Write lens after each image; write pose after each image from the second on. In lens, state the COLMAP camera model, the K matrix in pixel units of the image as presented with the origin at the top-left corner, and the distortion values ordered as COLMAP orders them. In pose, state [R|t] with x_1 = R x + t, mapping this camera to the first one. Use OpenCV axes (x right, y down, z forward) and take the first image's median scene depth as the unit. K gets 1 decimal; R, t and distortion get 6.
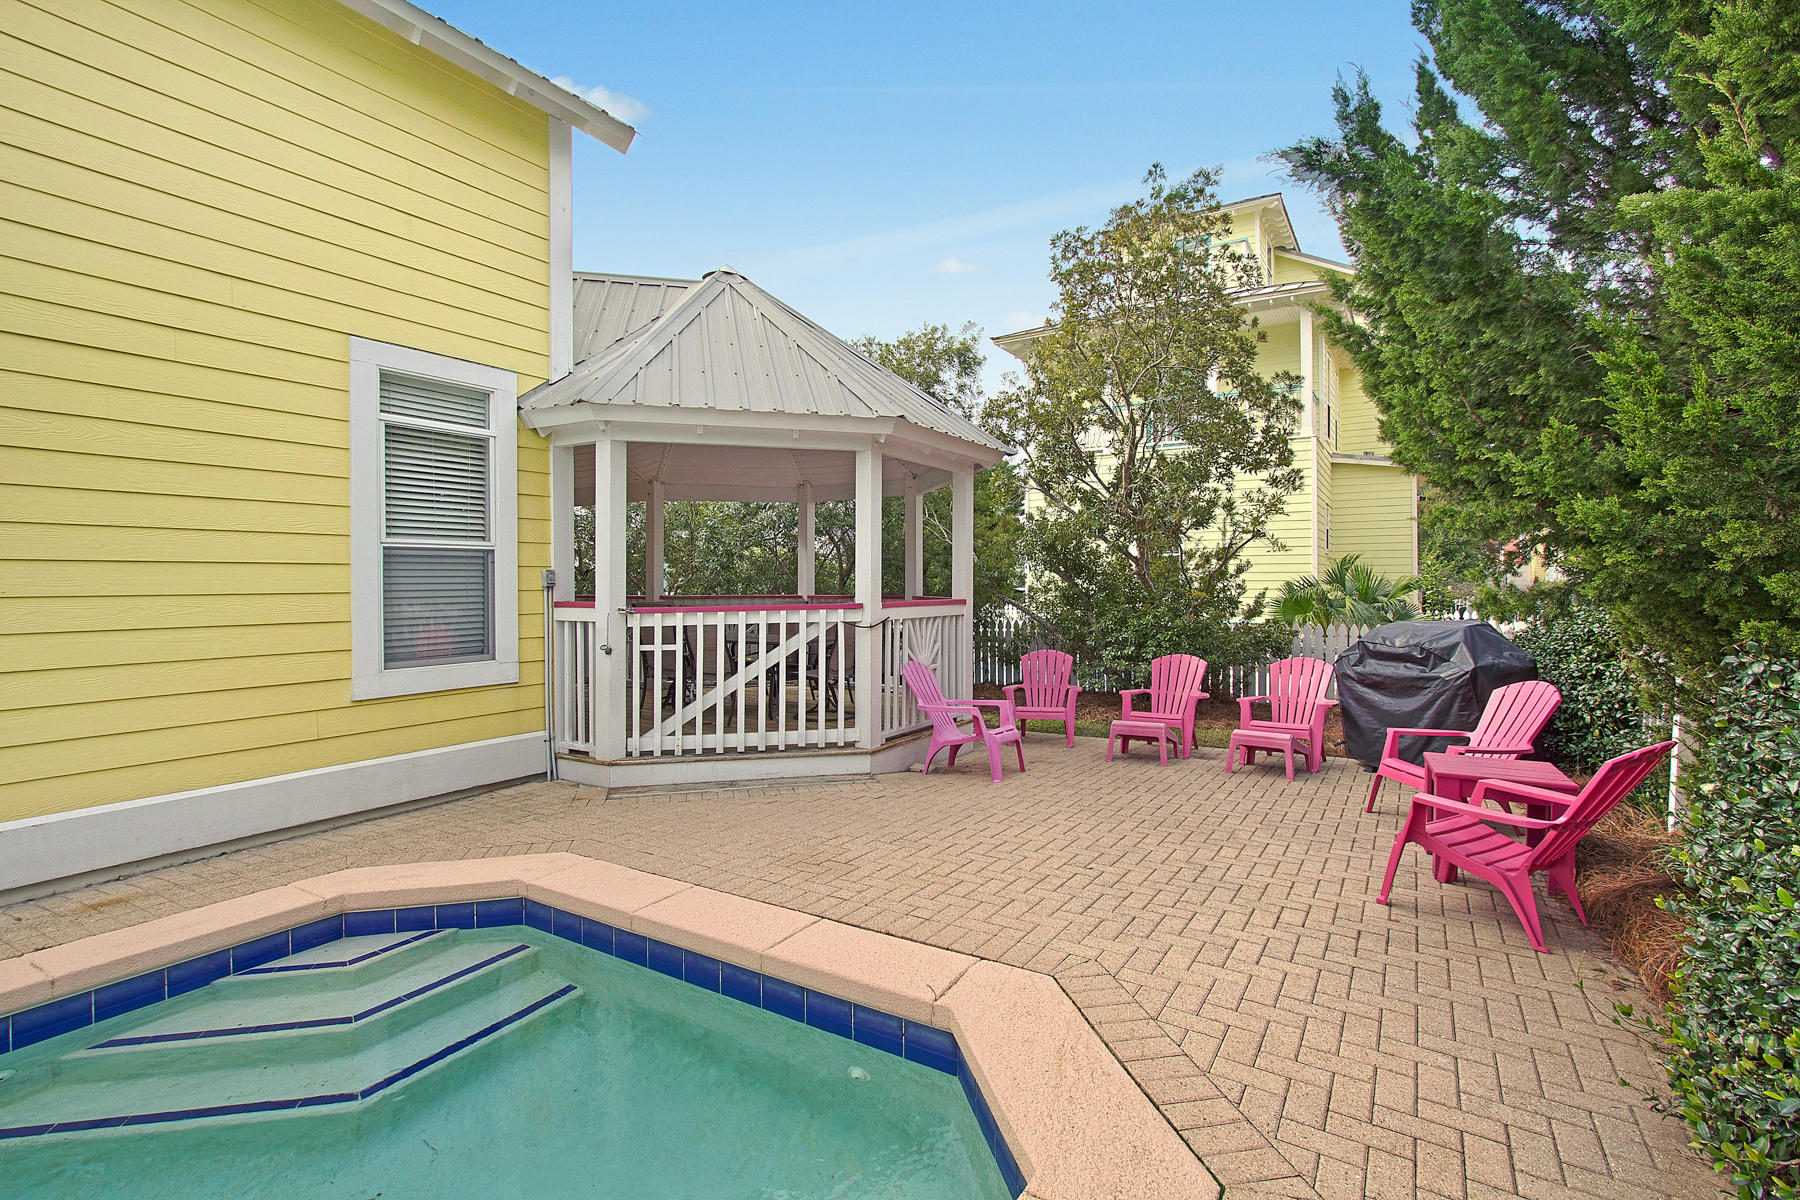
lens RADIAL K [[832.5, 0, 906.5], [0, 832.5, 573.6], [0, 0, 1]] dist [-0.013096, -0.000042]
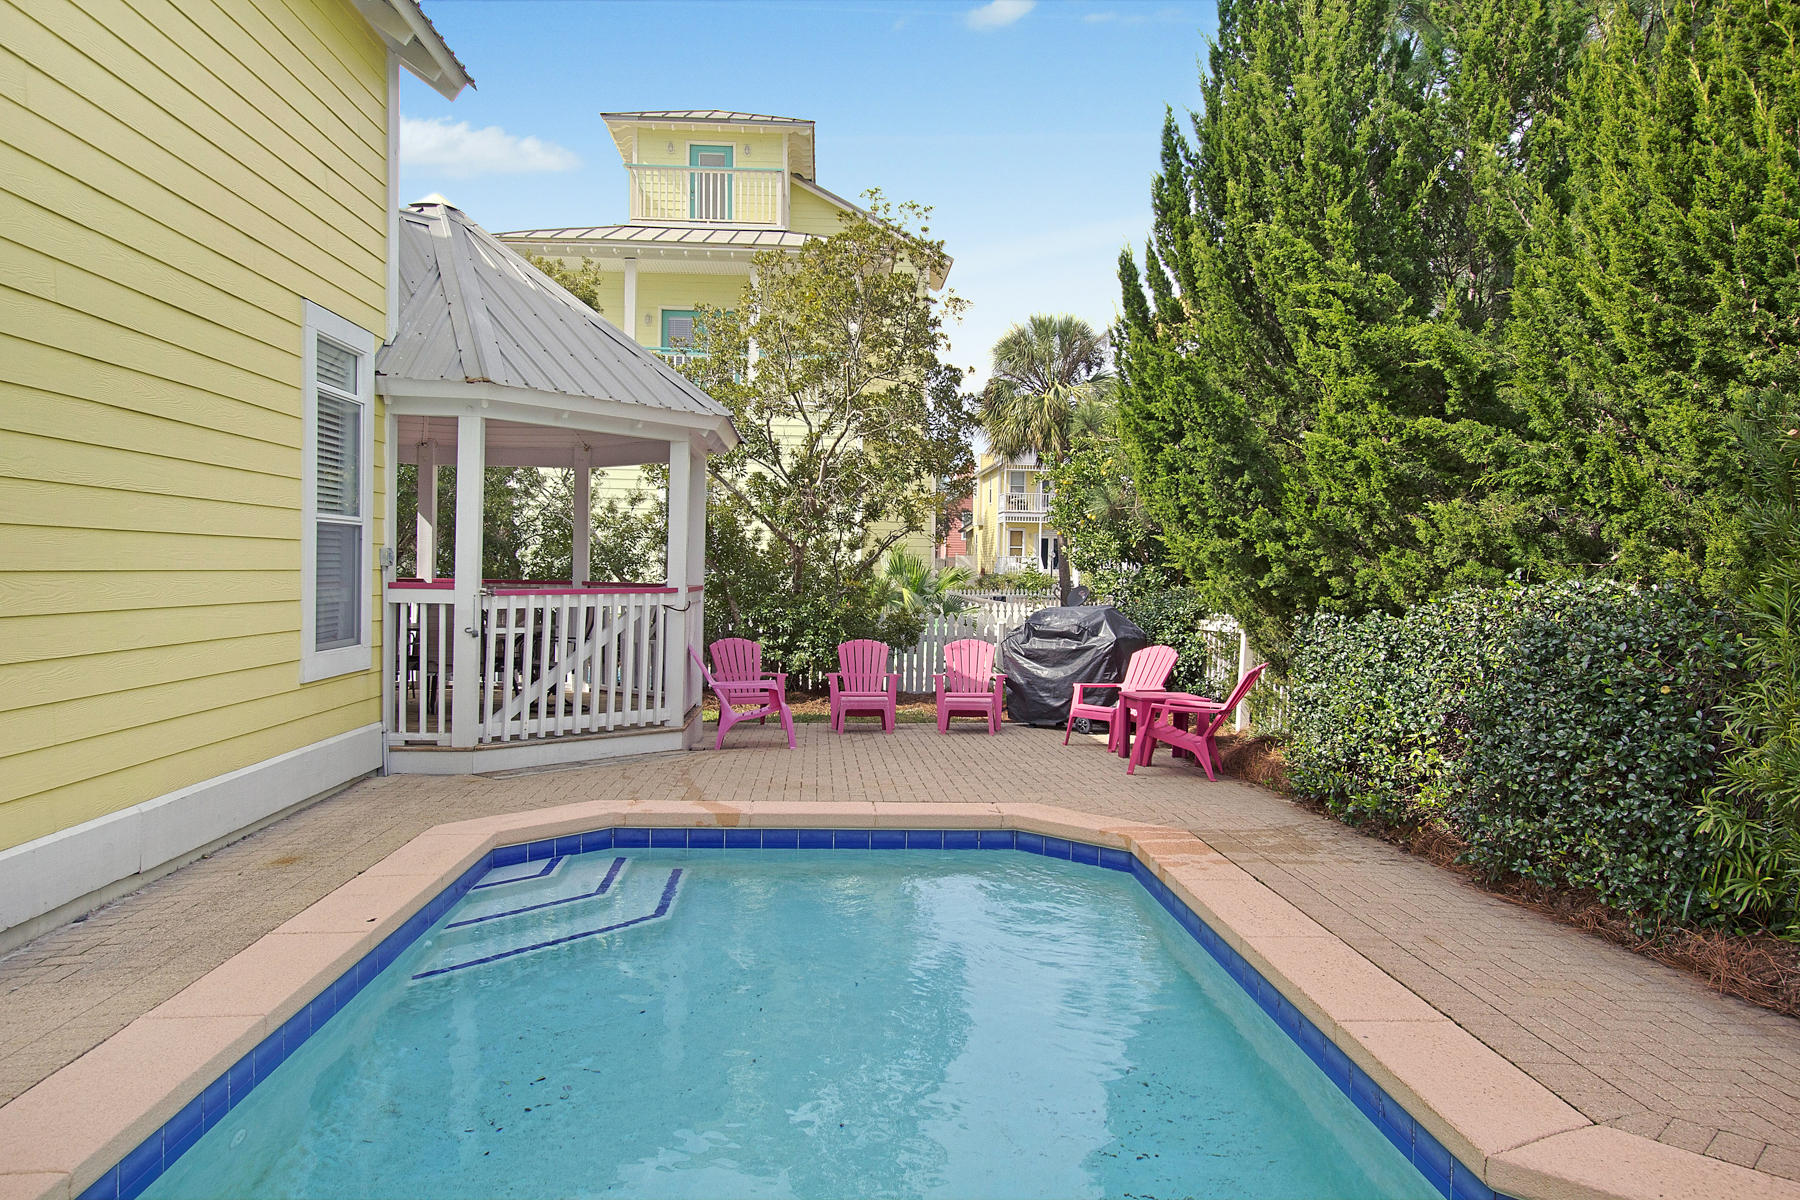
lens RADIAL K [[1301.1, 0, 900.0], [0, 1301.1, 600.0], [0, 0, 1]] dist [-0.002227, 0.000068]
pose [[0.809212, 0.006038, 0.587486, -0.835420], [-0.027509, 0.999240, 0.027622, -0.002096], [-0.586872, -0.038513, 0.808763, -0.514448]]
